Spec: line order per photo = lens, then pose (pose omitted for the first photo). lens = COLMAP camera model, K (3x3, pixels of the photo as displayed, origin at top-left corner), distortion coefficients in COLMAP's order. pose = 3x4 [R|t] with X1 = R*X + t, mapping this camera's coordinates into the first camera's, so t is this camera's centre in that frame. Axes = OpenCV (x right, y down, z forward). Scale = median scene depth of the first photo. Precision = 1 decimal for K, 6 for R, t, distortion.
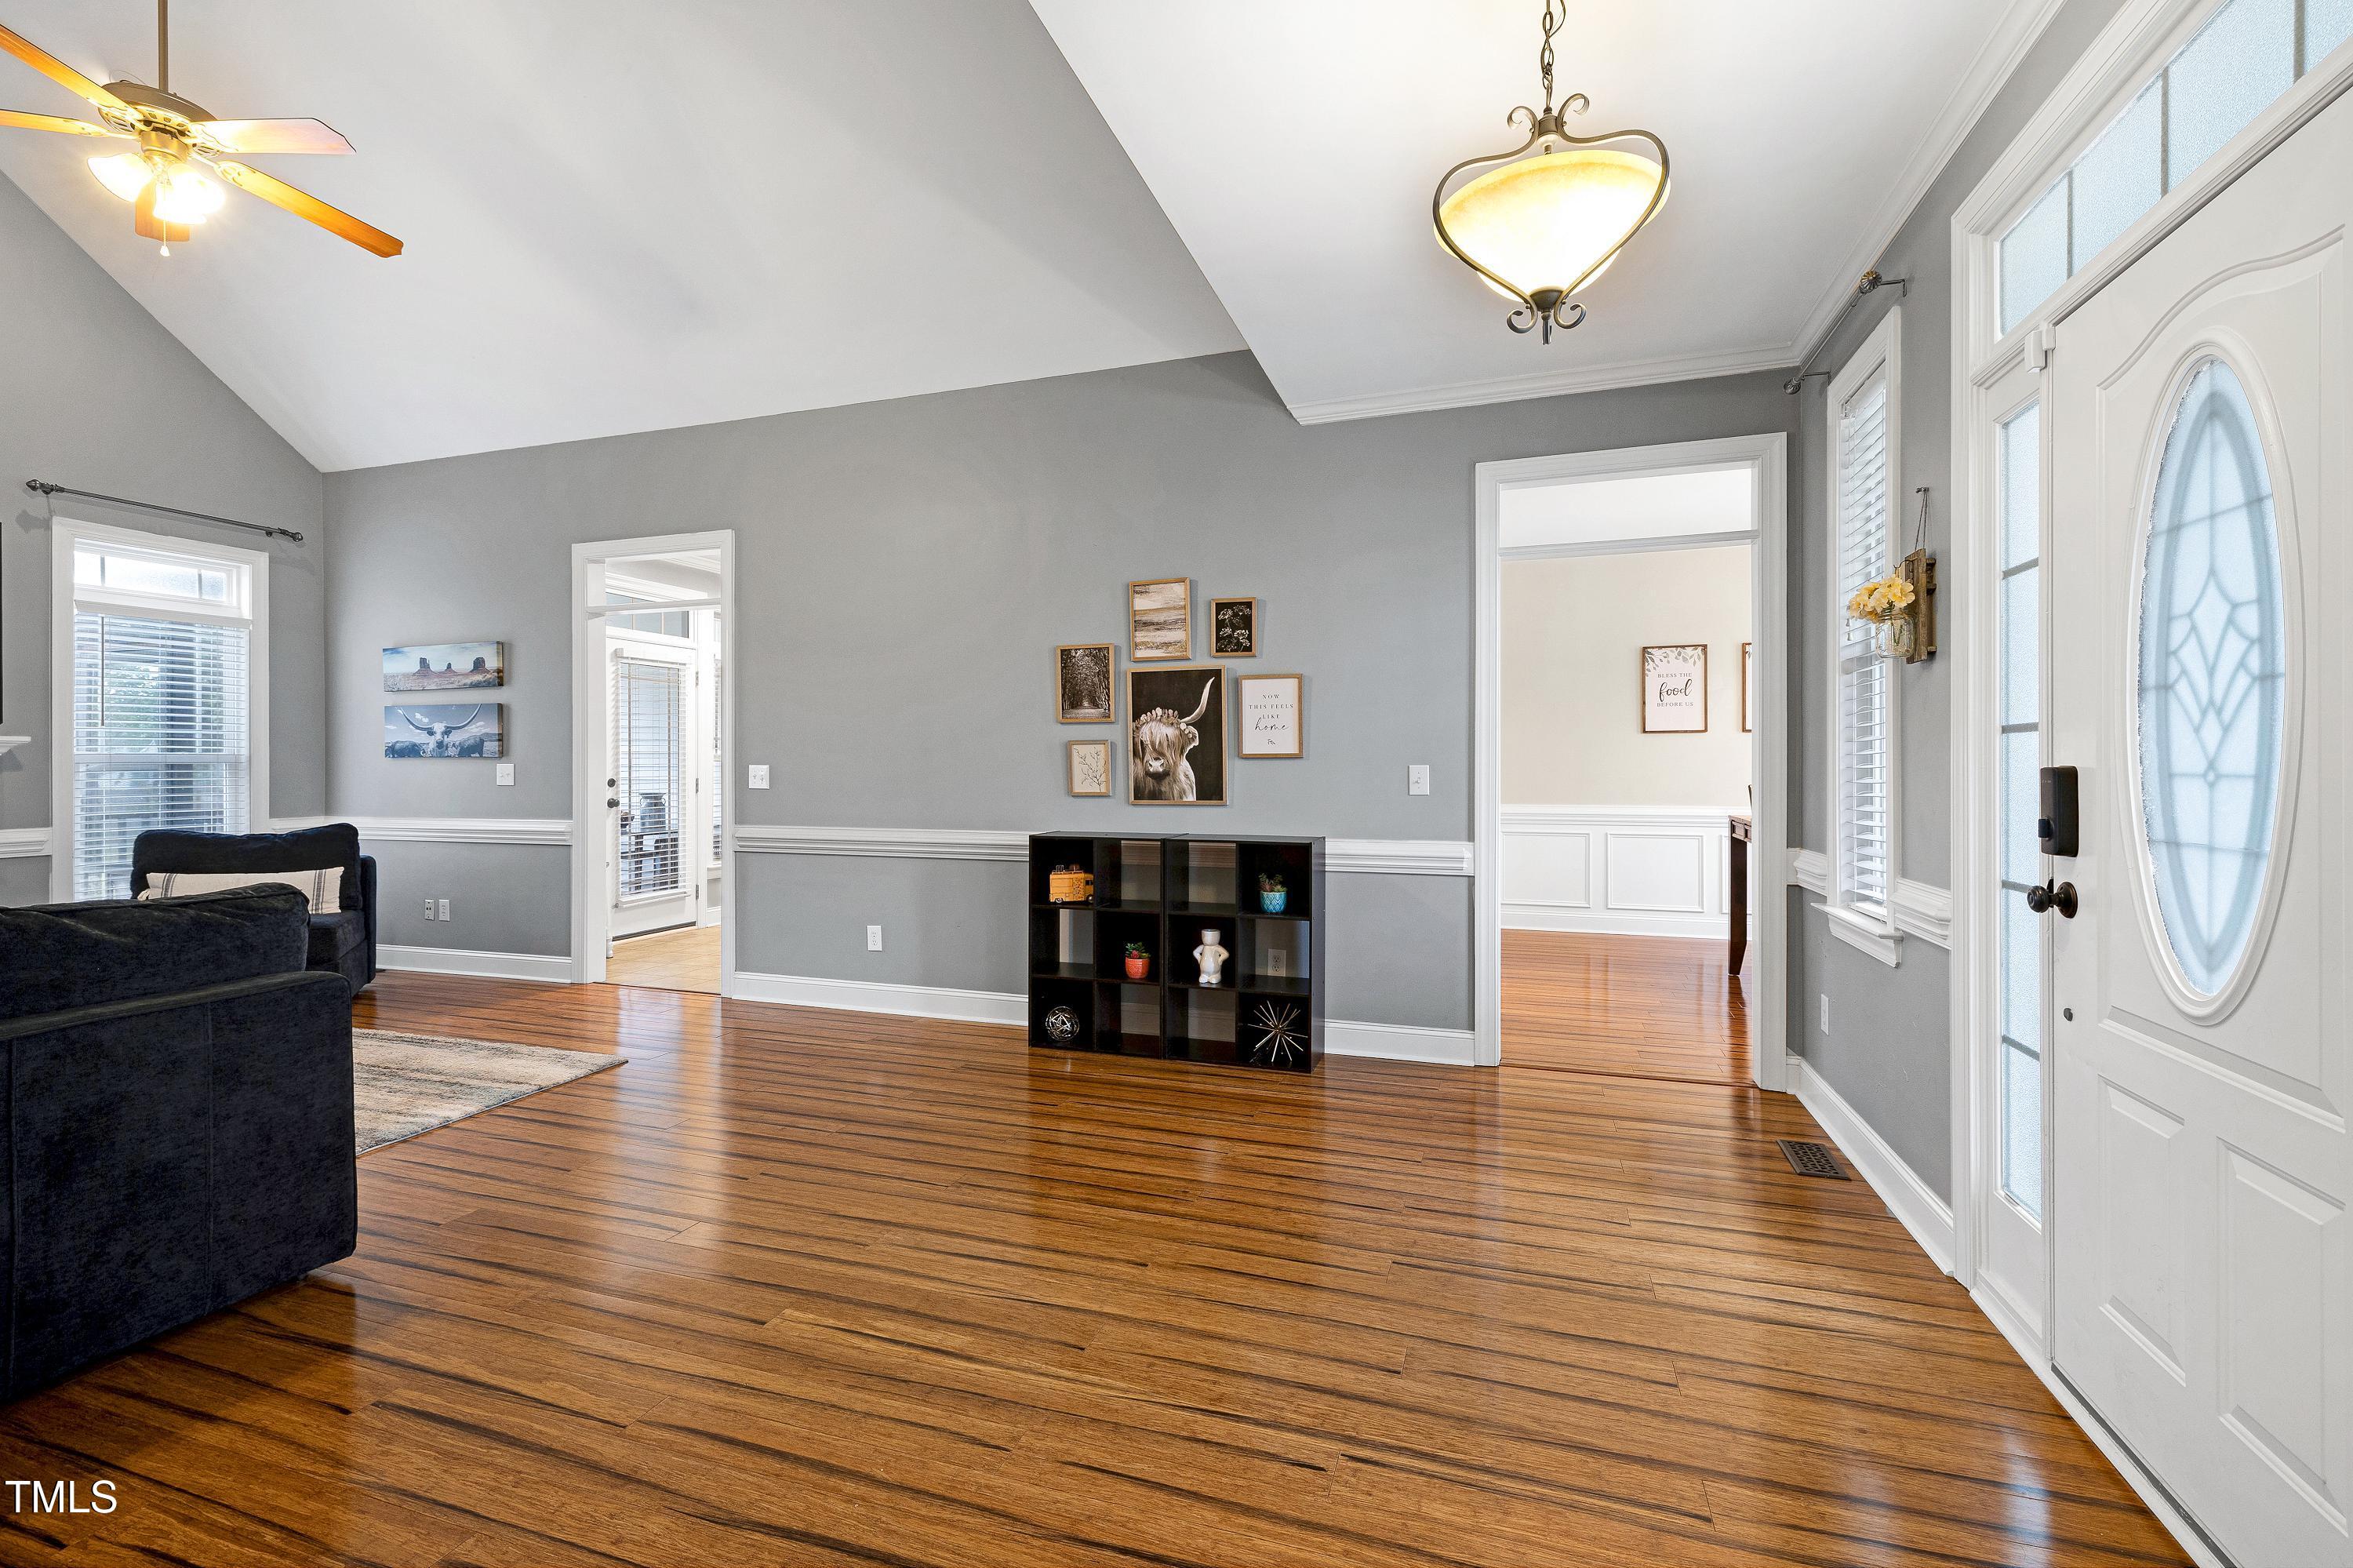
lens RADIAL K [[1000.6, 0, 1174.8], [0, 1000.6, 770.3], [0, 0, 1]] dist [-0.000032, -0.000020]
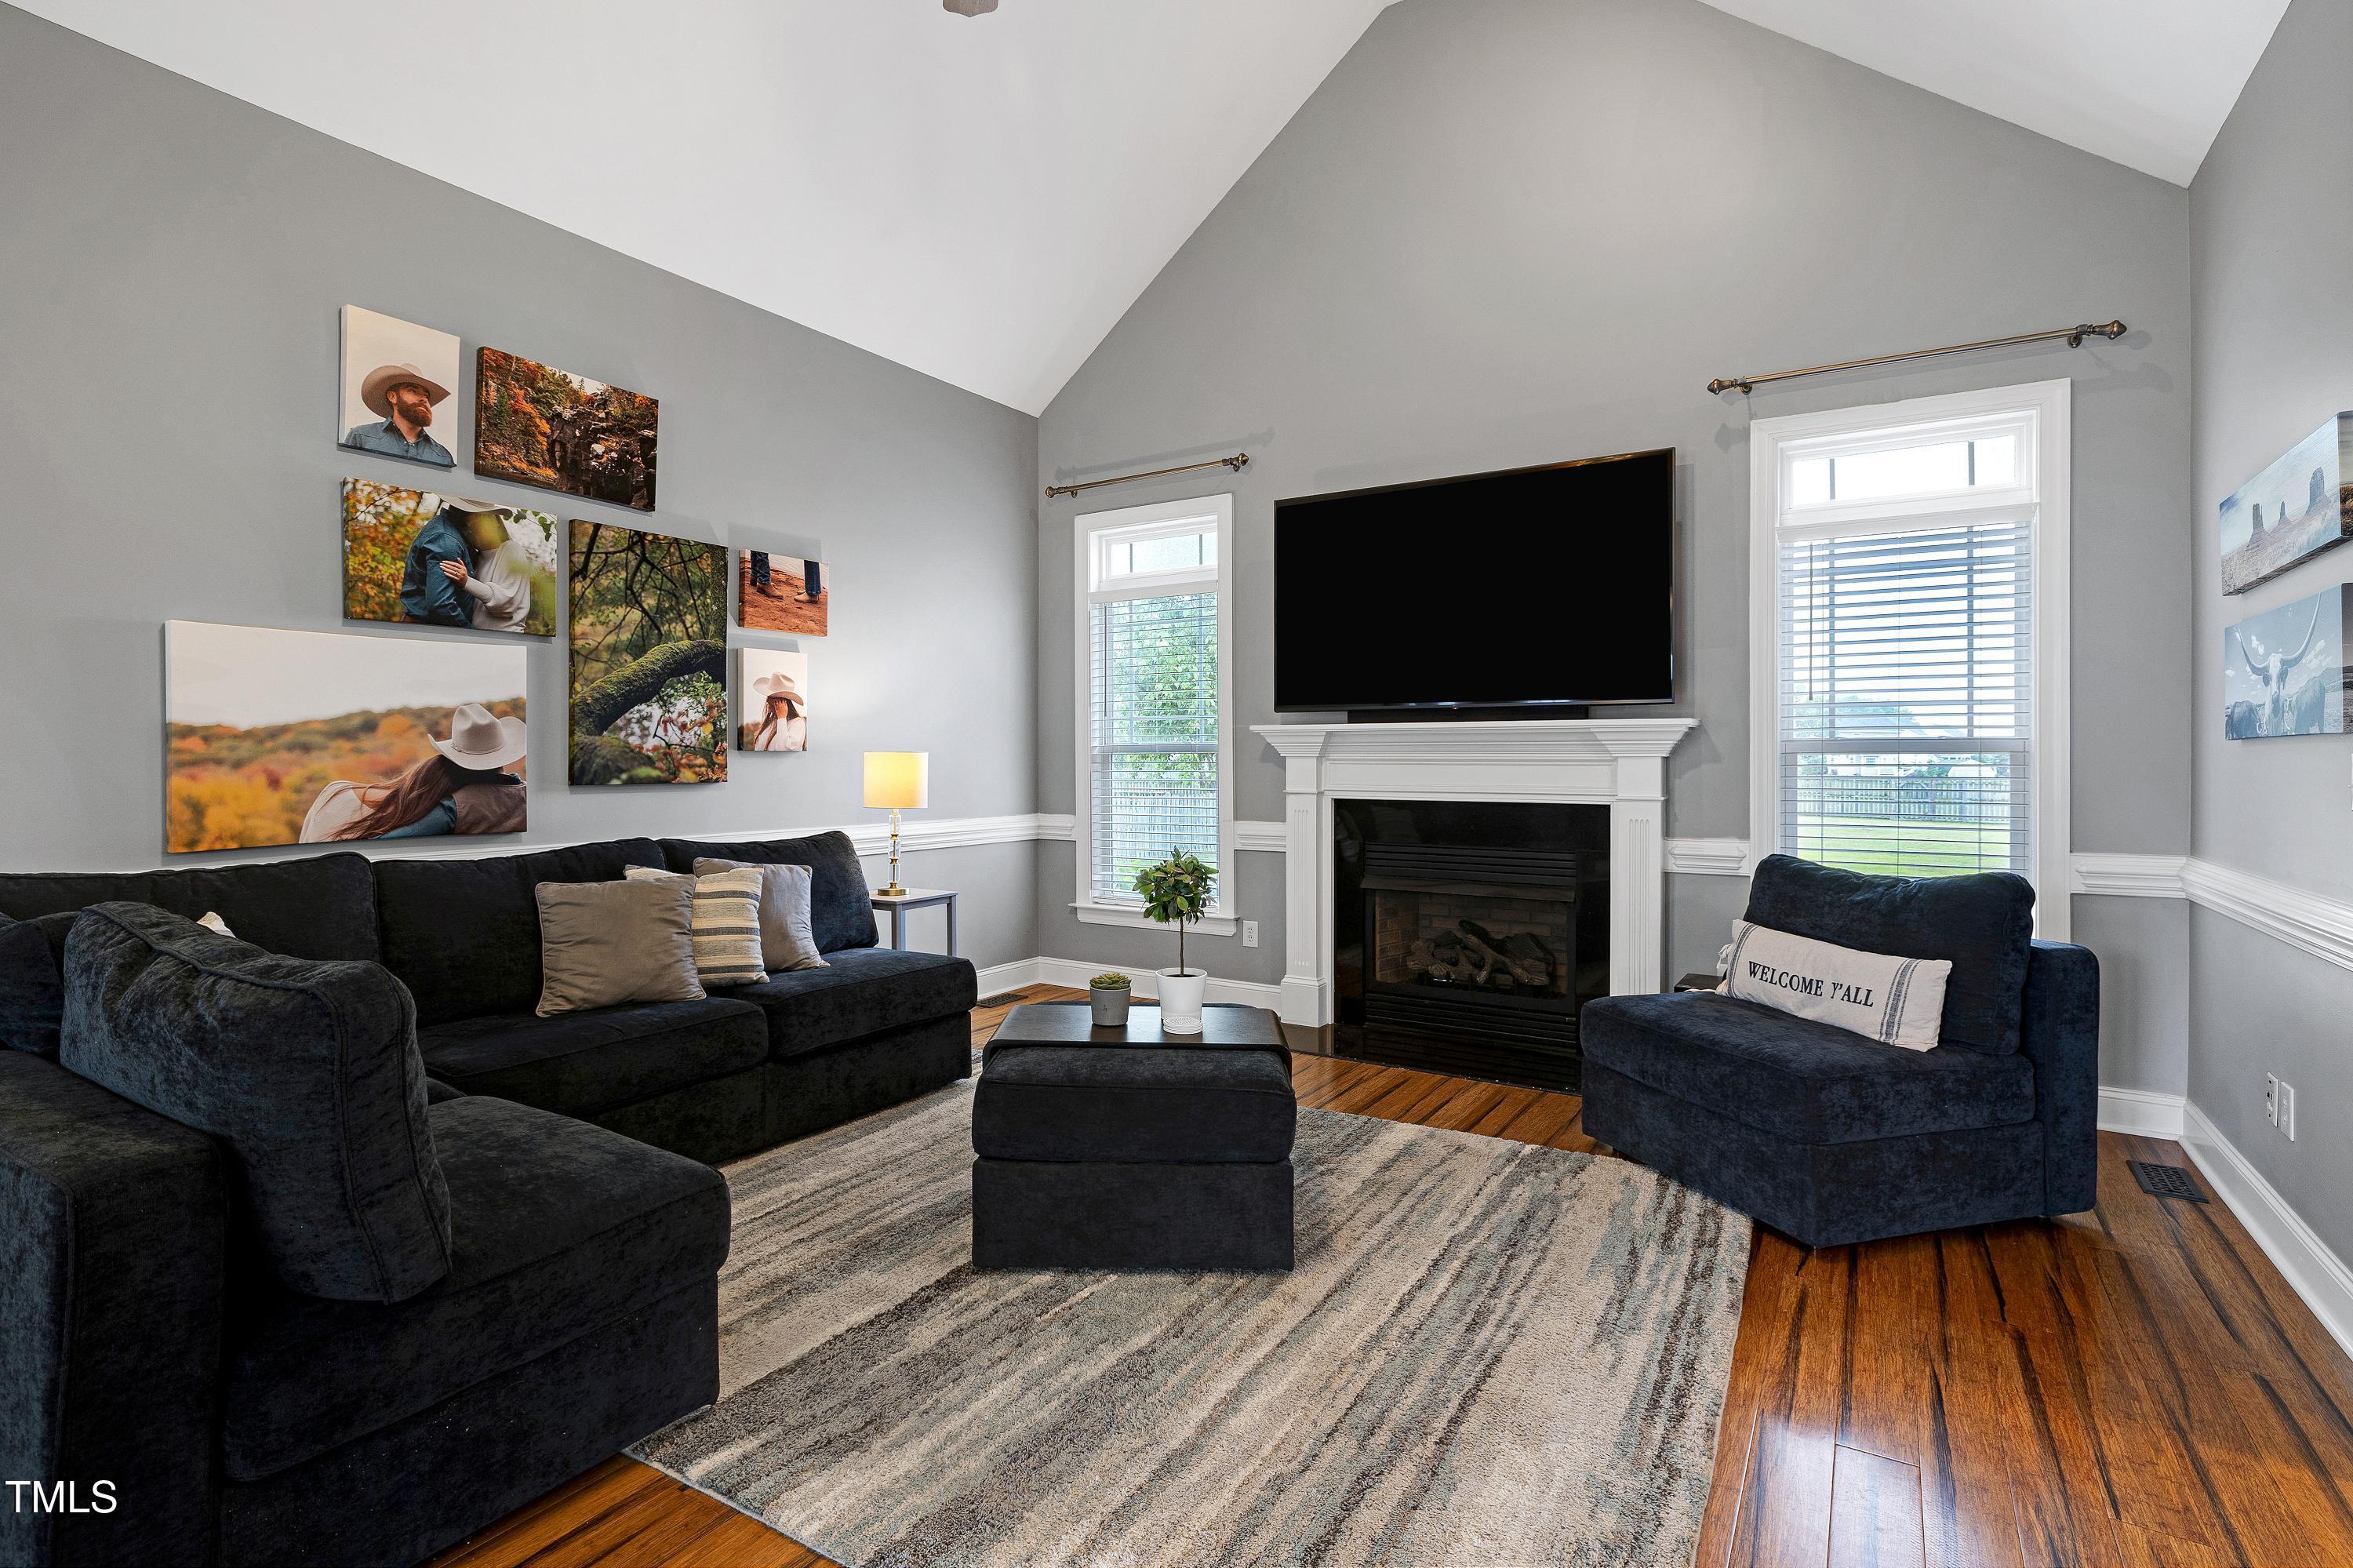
lens RADIAL K [[1146.2, 0, 1167.7], [0, 1146.2, 768.8], [0, 0, 1]] dist [-0.001430, 0.001593]
pose [[-0.229551, 0.003336, -0.973291, -0.182120], [-0.013047, 0.999894, 0.006504, 0.003632], [0.973209, 0.014192, -0.229483, 0.721449]]
